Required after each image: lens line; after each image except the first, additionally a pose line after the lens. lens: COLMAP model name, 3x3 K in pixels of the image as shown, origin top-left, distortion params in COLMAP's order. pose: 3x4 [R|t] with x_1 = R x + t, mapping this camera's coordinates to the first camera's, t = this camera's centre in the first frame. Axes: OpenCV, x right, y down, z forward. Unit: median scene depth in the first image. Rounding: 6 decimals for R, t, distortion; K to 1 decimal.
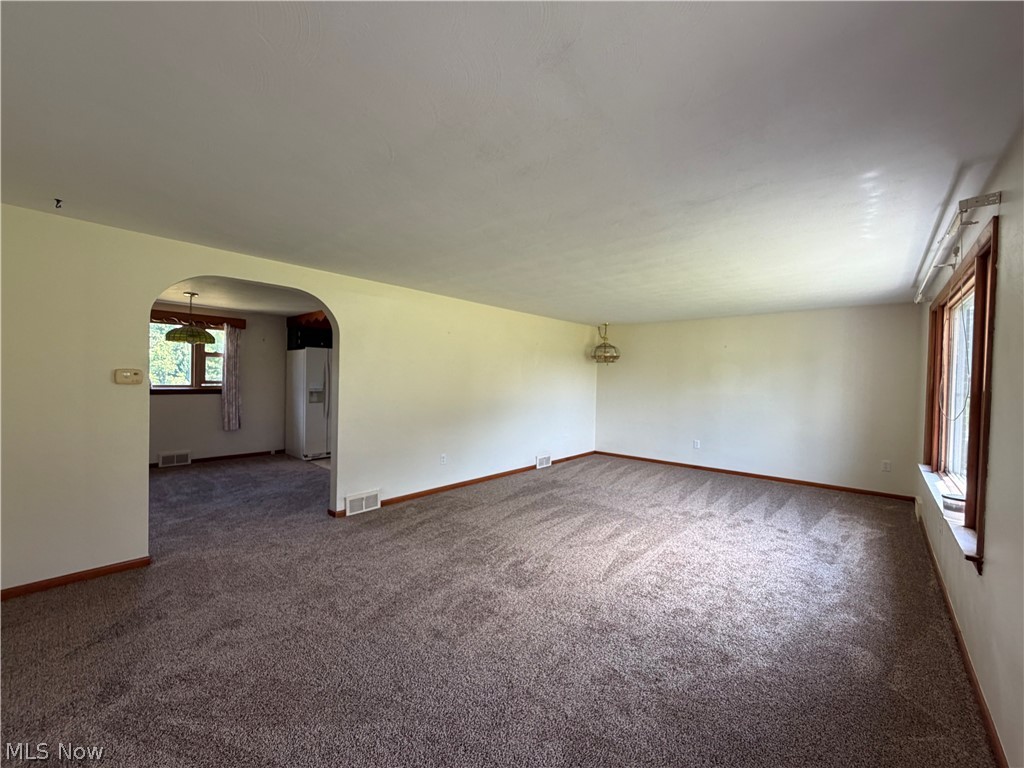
lens RADIAL K [[410.9, 0, 510.8], [0, 410.9, 383.8], [0, 0, 1]] dist [-0.002676, 0.000904]
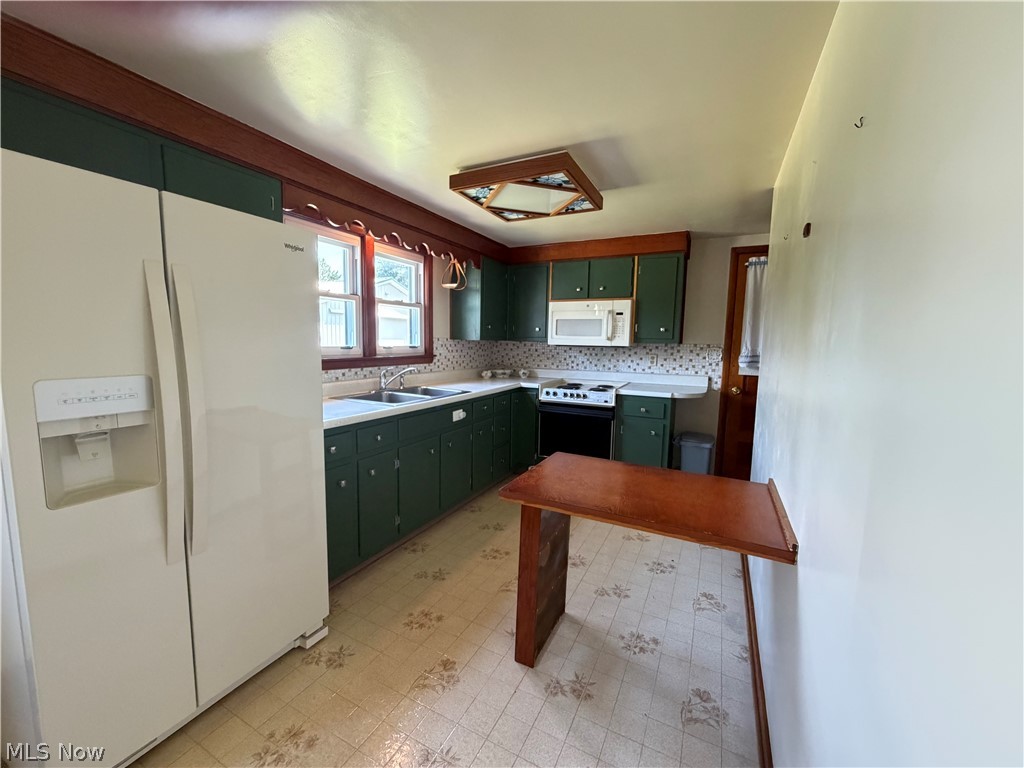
lens RADIAL K [[410.9, 0, 513.7], [0, 410.9, 383.2], [0, 0, 1]] dist [-0.002676, 0.000904]
pose [[0.966460, -0.031272, 0.254905, -0.346621], [0.006717, 0.995297, 0.096637, -0.016949], [-0.256729, -0.091683, 0.962125, 0.787224]]
